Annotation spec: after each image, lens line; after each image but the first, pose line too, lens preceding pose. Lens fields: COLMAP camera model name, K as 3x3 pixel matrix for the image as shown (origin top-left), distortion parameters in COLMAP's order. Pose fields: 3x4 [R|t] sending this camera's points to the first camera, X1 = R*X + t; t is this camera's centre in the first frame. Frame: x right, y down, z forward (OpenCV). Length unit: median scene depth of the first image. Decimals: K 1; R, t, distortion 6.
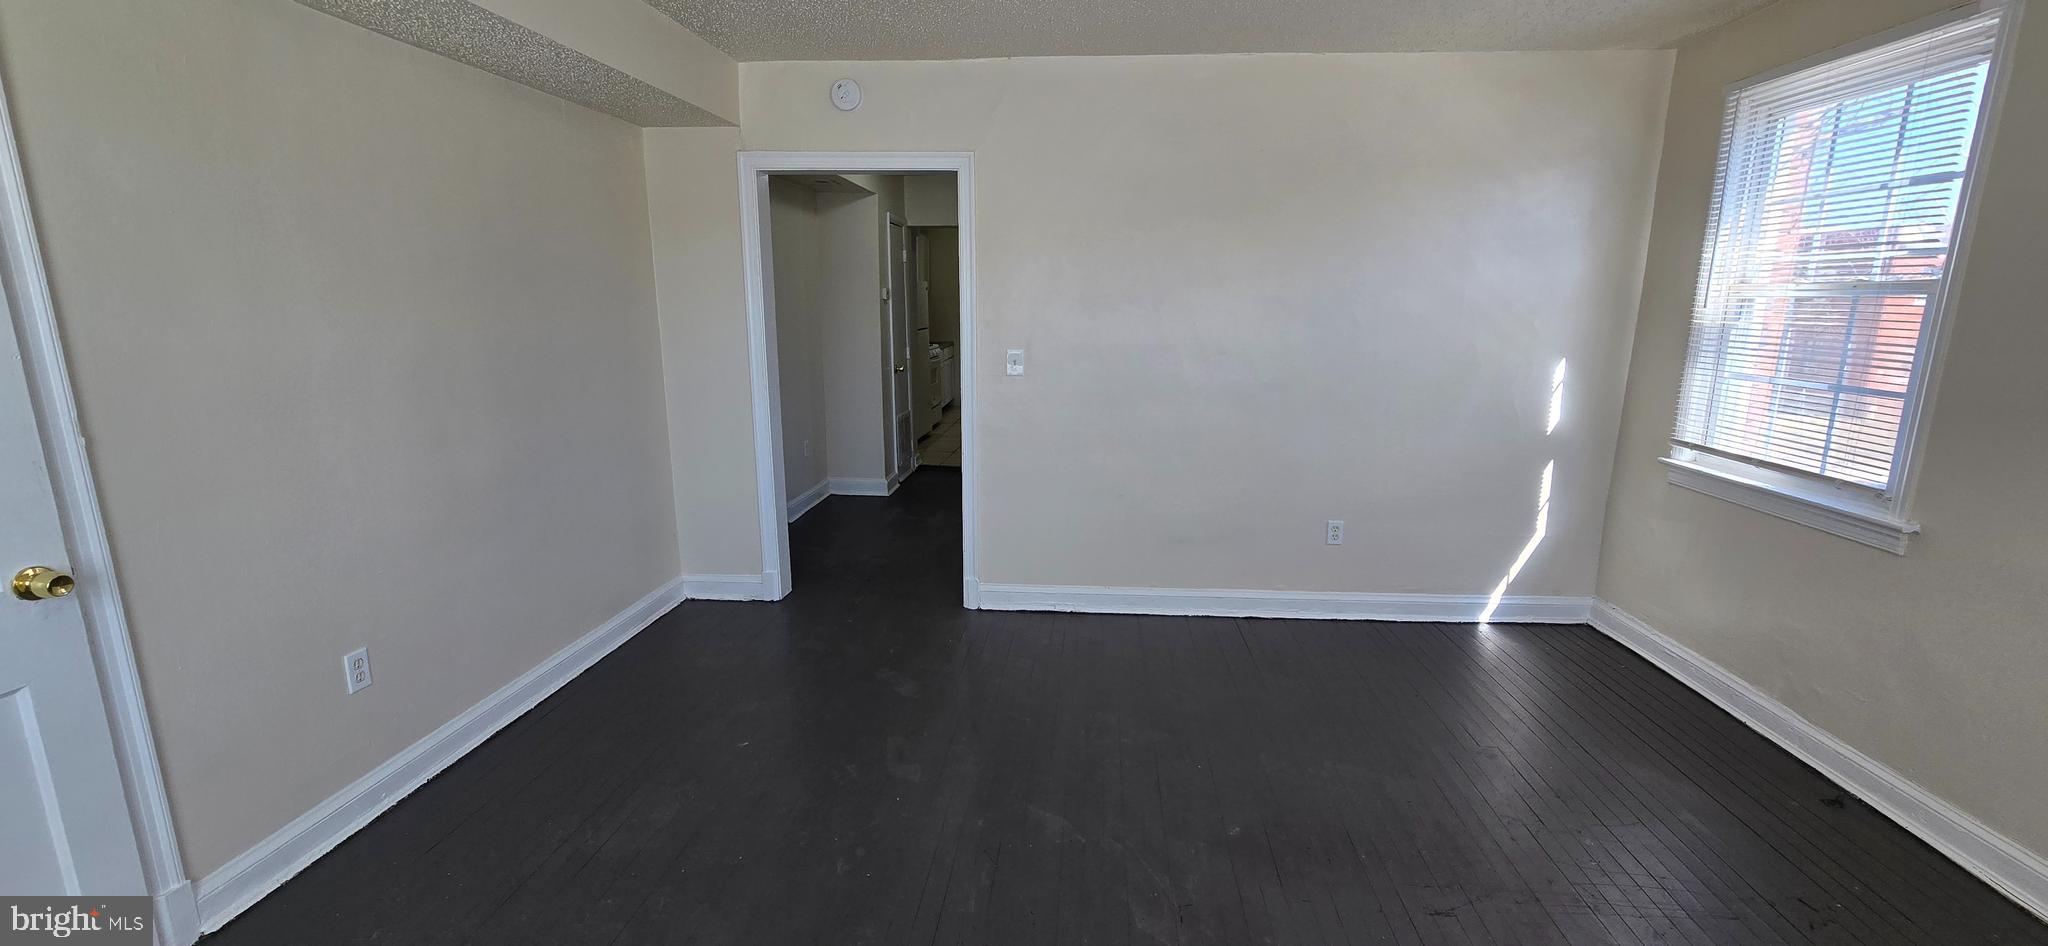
lens RADIAL K [[836.9, 0, 1024.4], [0, 836.9, 477.2], [0, 0, 1]] dist [-0.003988, 0.001549]
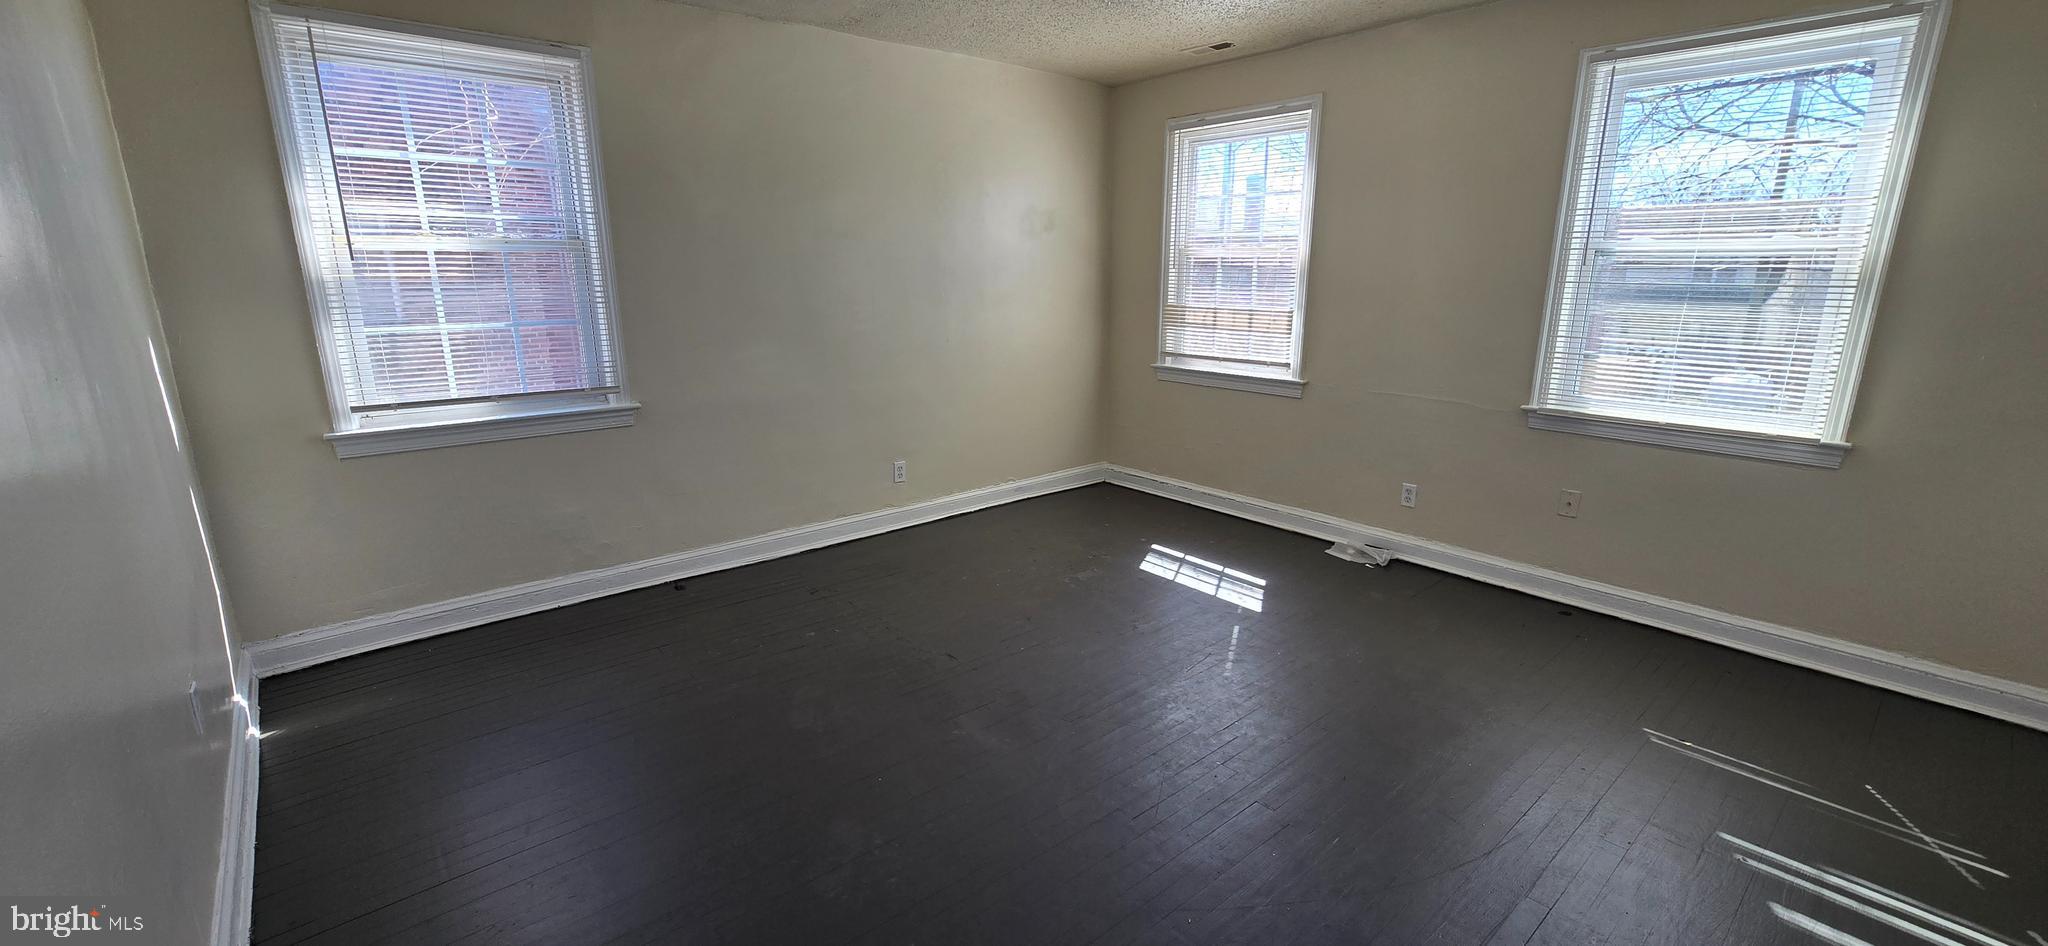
lens RADIAL K [[836.9, 0, 1035.6], [0, 836.9, 485.7], [0, 0, 1]] dist [-0.003988, 0.001549]
pose [[-0.714696, -0.181203, 0.675555, -0.316608], [0.137166, 0.910792, 0.389414, -0.183267], [-0.685854, 0.370976, -0.626084, 0.915684]]
